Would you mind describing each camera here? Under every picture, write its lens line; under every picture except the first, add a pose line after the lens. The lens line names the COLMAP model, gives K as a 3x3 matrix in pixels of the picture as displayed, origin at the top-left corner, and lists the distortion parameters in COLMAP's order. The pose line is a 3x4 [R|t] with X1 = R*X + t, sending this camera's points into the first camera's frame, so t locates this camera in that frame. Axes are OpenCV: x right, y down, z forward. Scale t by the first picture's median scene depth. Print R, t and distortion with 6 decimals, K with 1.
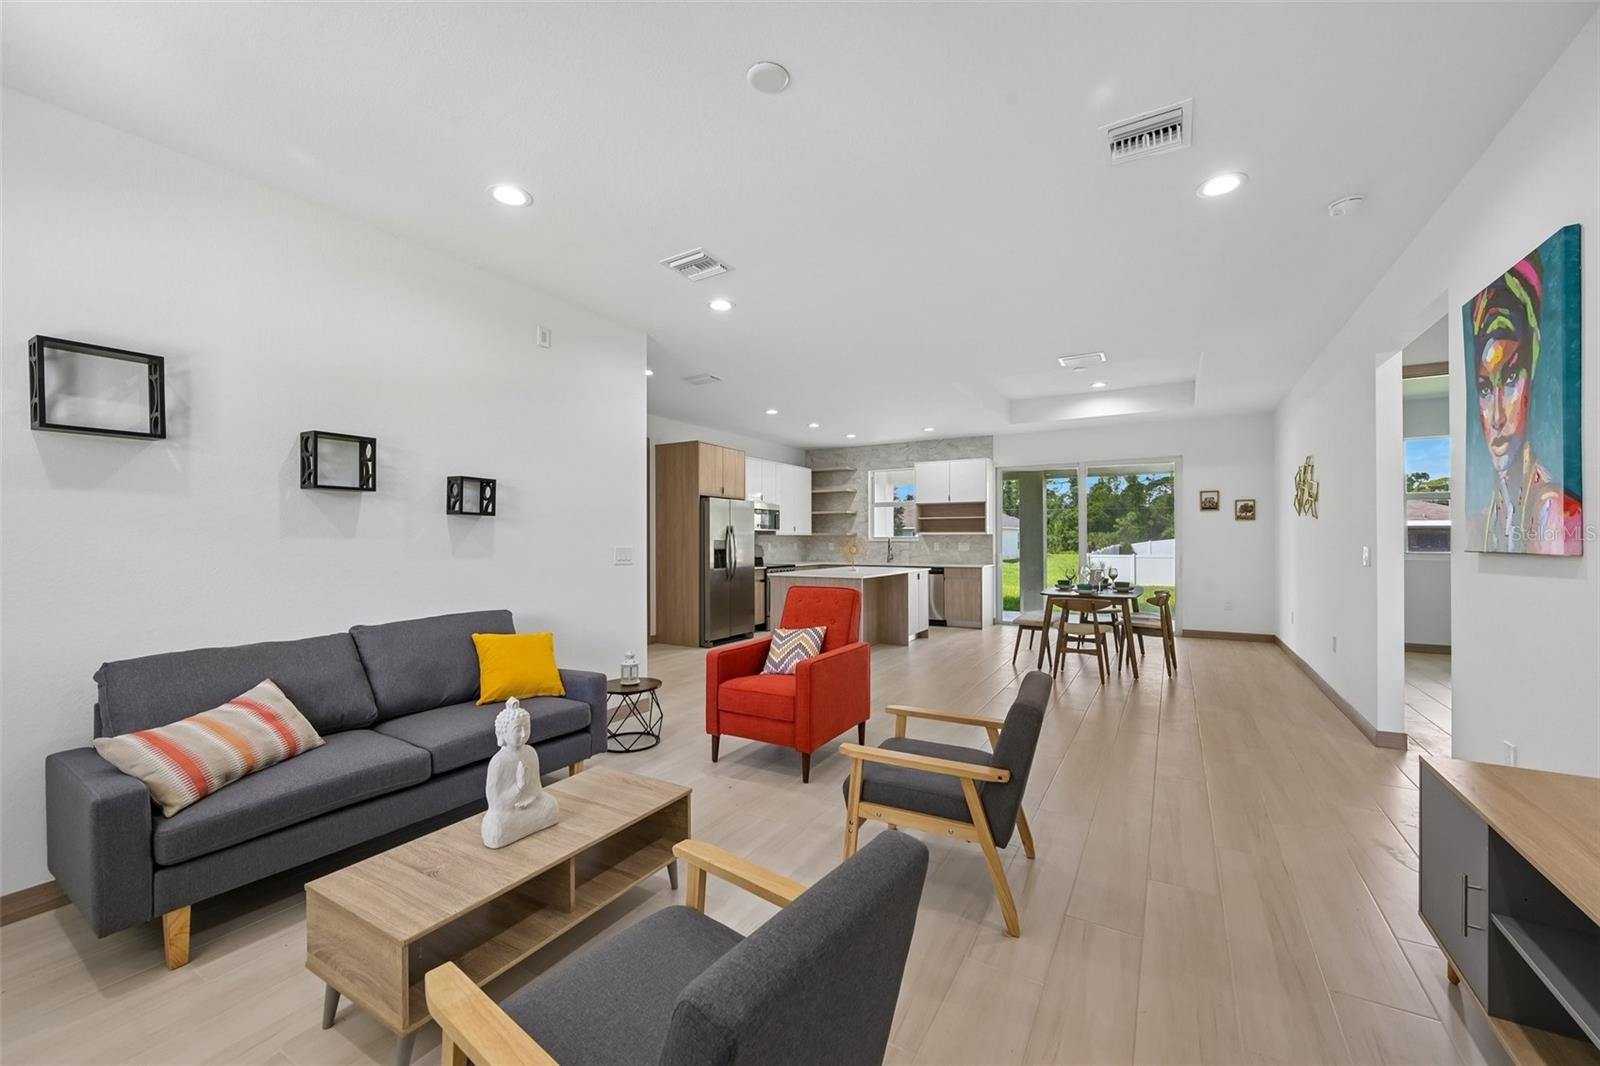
lens RADIAL K [[631.0, 0, 803.5], [0, 631.0, 538.8], [0, 0, 1]] dist [-0.002340, 0.000355]
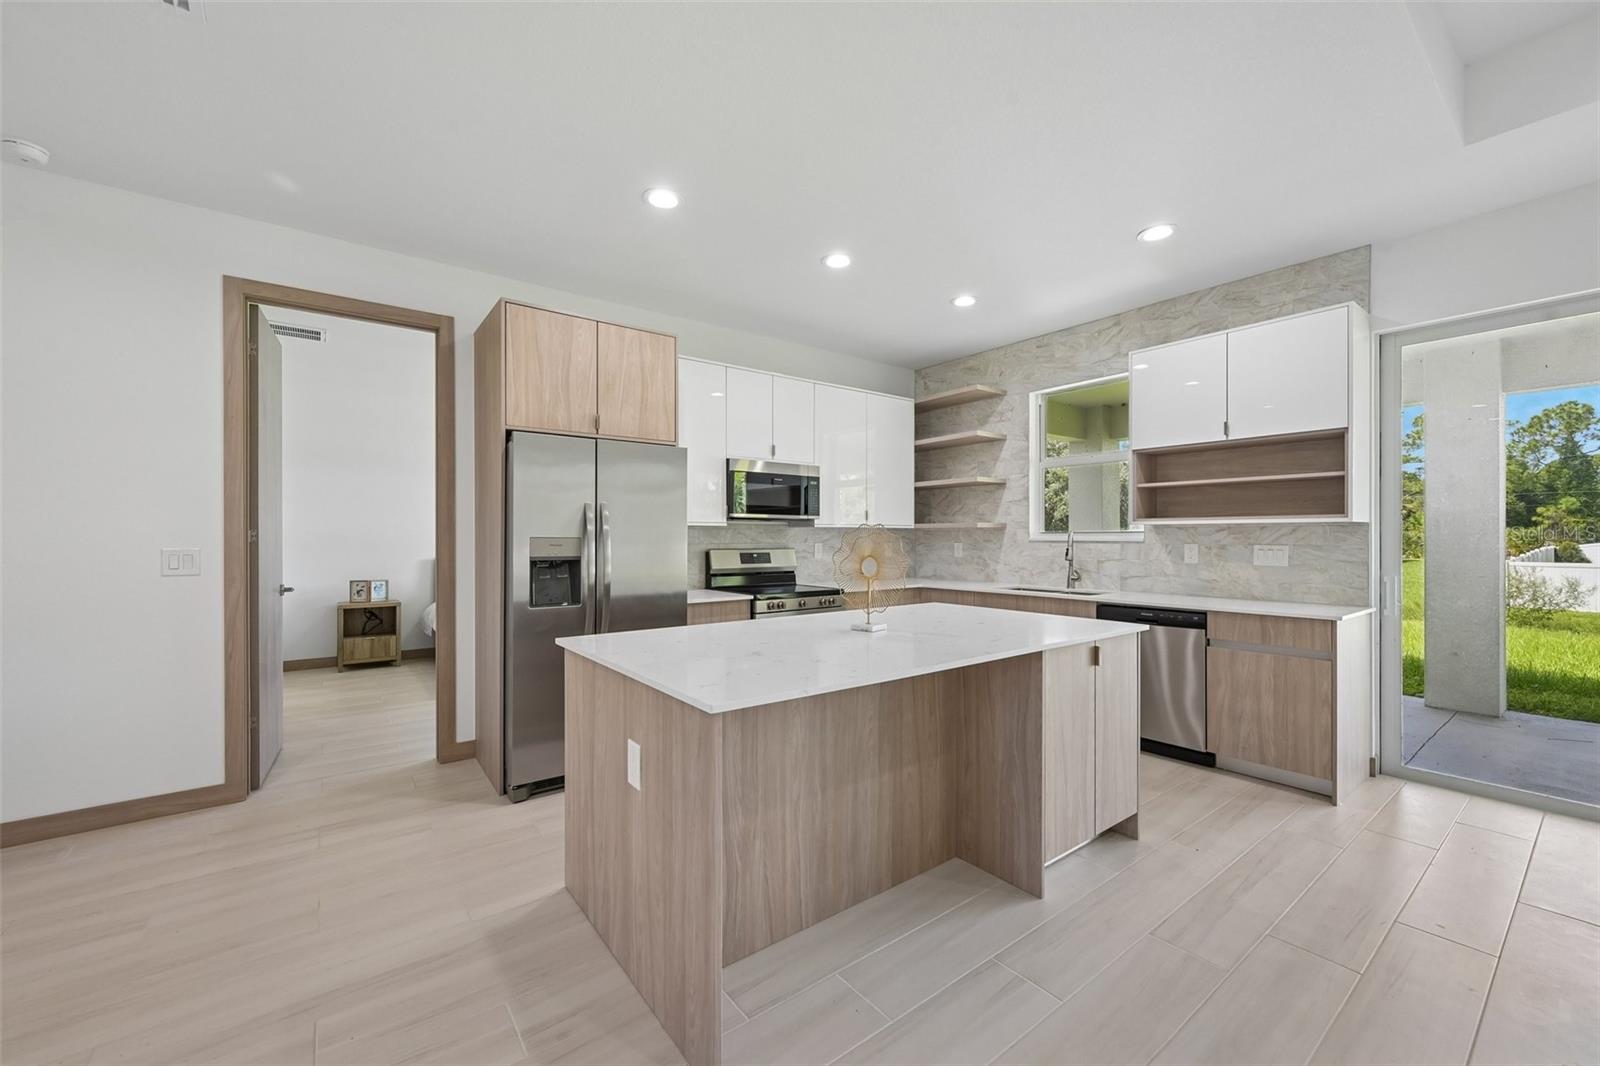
lens RADIAL K [[631.0, 0, 803.5], [0, 631.0, 538.8], [0, 0, 1]] dist [-0.002340, 0.000355]
pose [[0.925198, 0.002723, -0.379475, 0.139571], [-0.001305, 0.999991, 0.003992, 0.001208], [0.379483, -0.003198, 0.925193, 0.550127]]
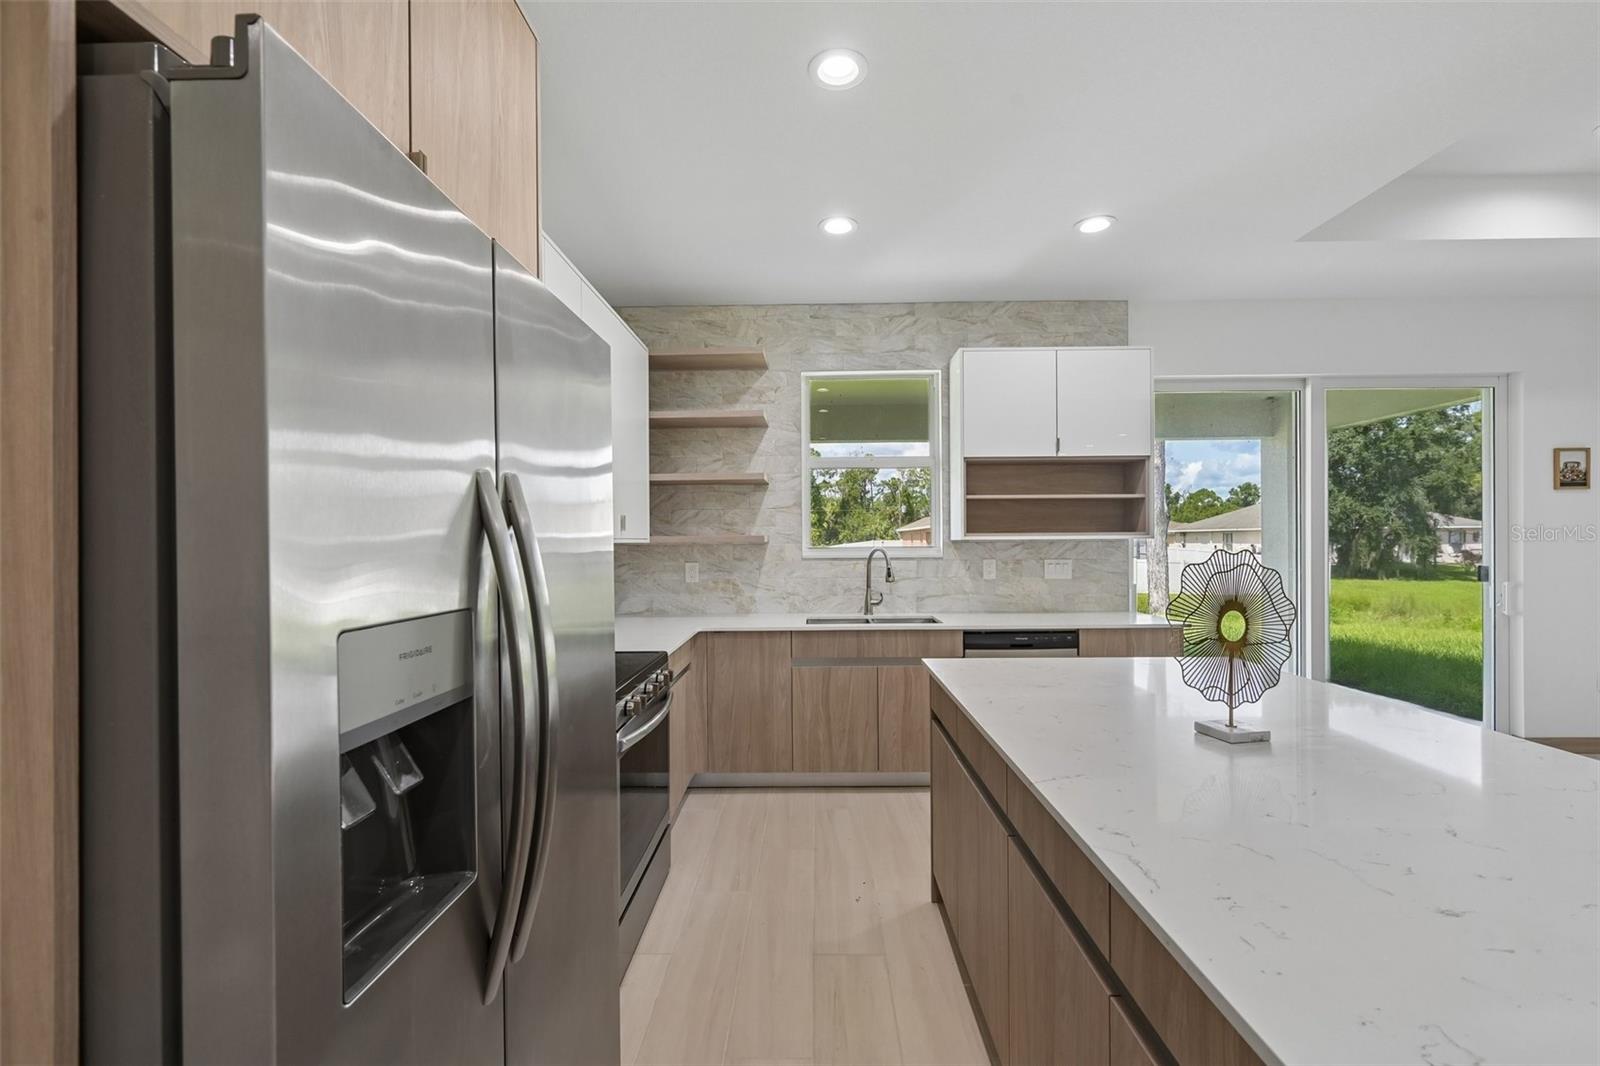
lens RADIAL K [[678.1, 0, 804.5], [0, 678.1, 543.2], [0, 0, 1]] dist [-0.001645, 0.000057]
pose [[0.870899, -0.006415, 0.491420, -0.105789], [0.005704, 0.999979, 0.002946, -0.006707], [-0.491429, 0.000237, 0.870918, 0.716673]]
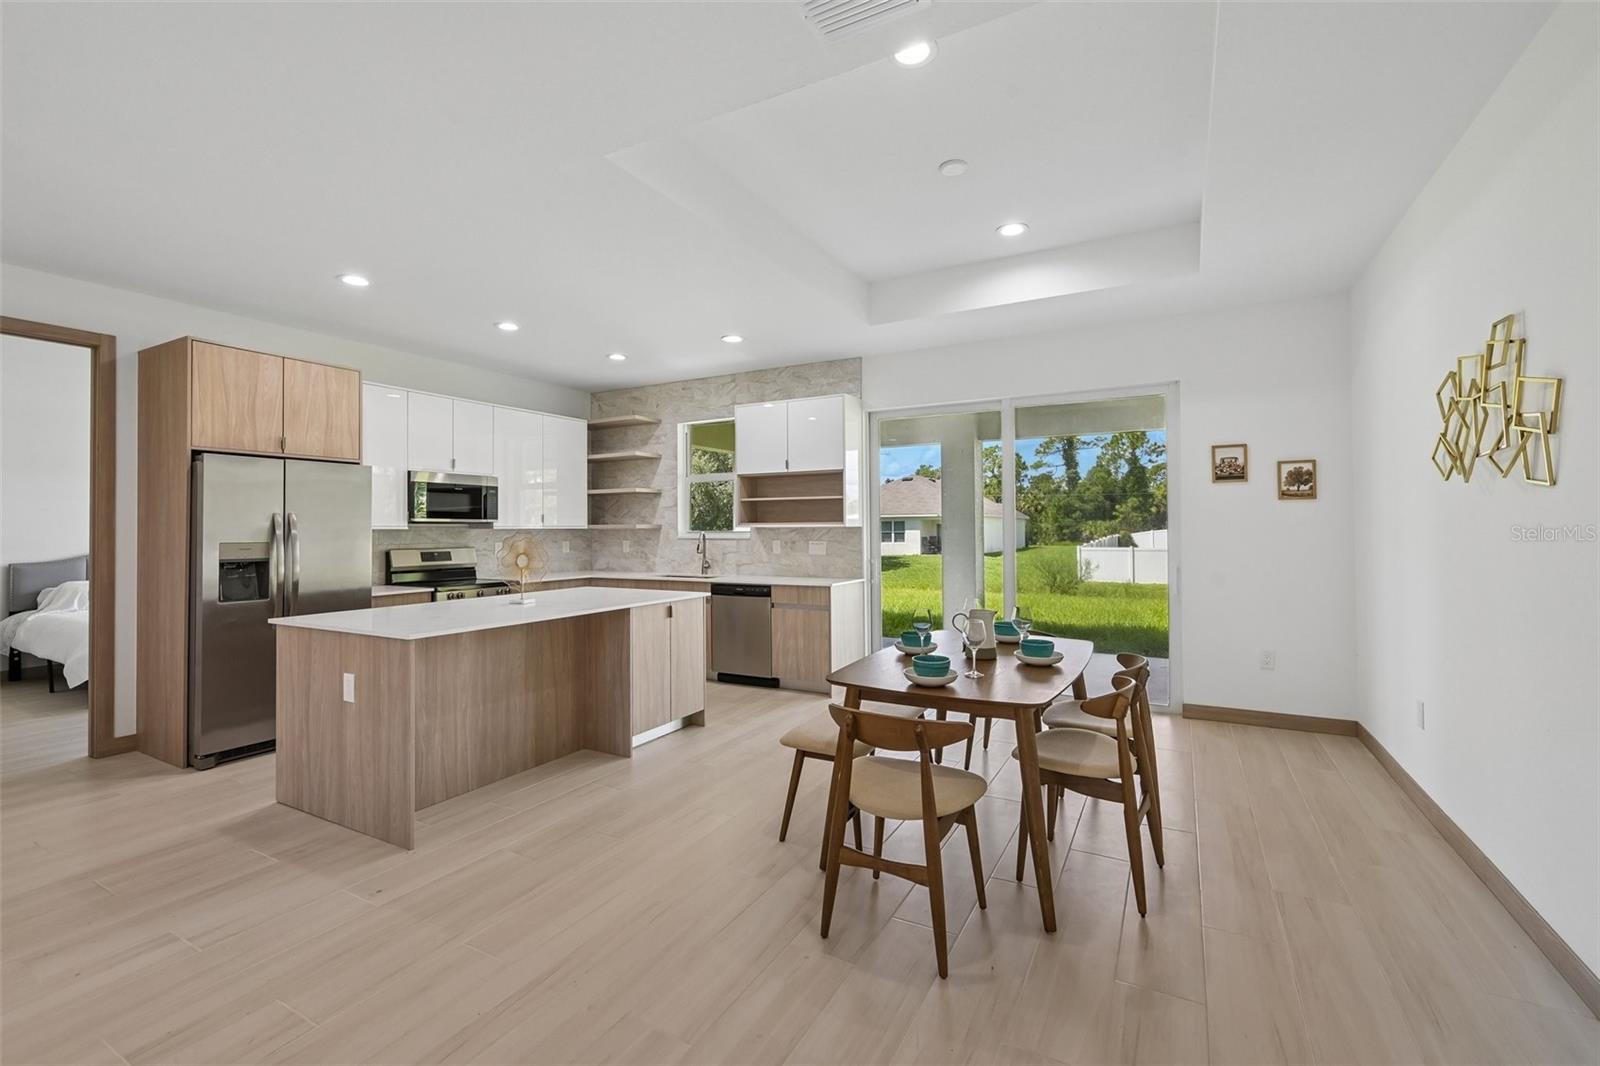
lens RADIAL K [[684.2, 0, 807.6], [0, 684.2, 520.8], [0, 0, 1]] dist [-0.002656, -0.000073]
pose [[0.999486, -0.003222, 0.031887, 0.229915], [0.003579, 0.999931, -0.011169, -0.005591], [-0.031849, 0.011277, 0.999429, 0.371352]]
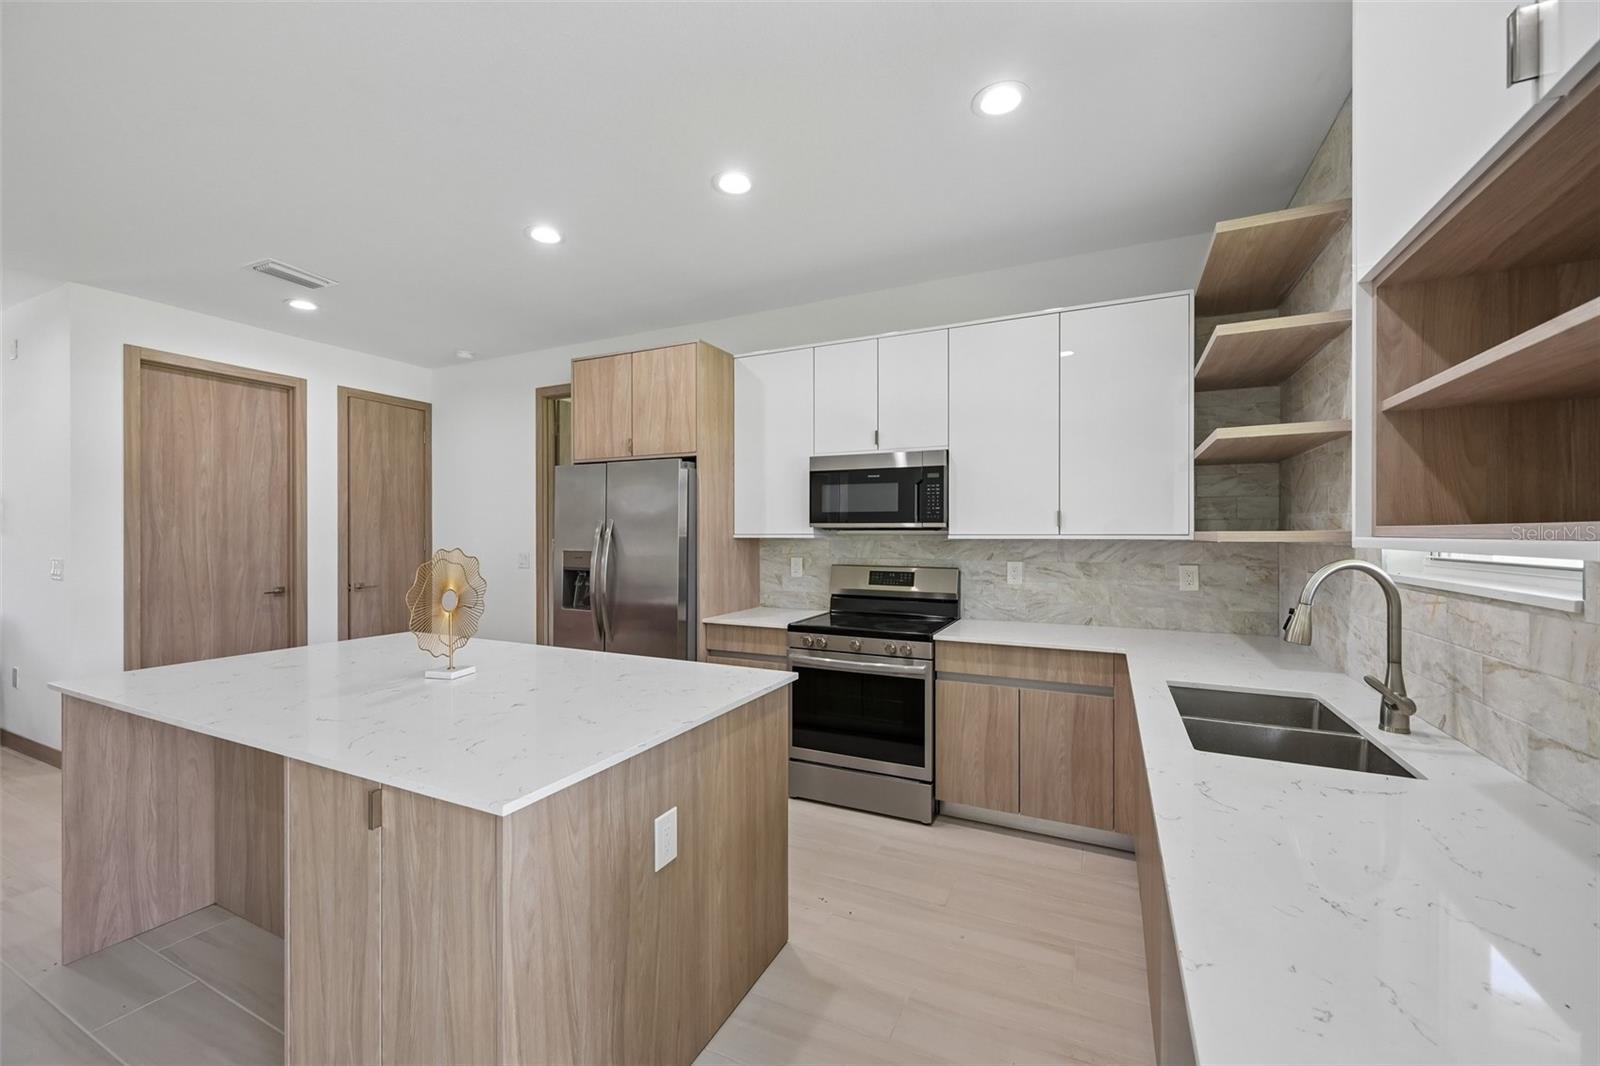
lens RADIAL K [[631.0, 0, 803.5], [0, 631.0, 538.8], [0, 0, 1]] dist [-0.002340, 0.000355]
pose [[0.081062, 0.010793, -0.996651, 0.294882], [0.000154, 0.999941, 0.010841, -0.009972], [0.996709, -0.001033, 0.081056, 0.914046]]
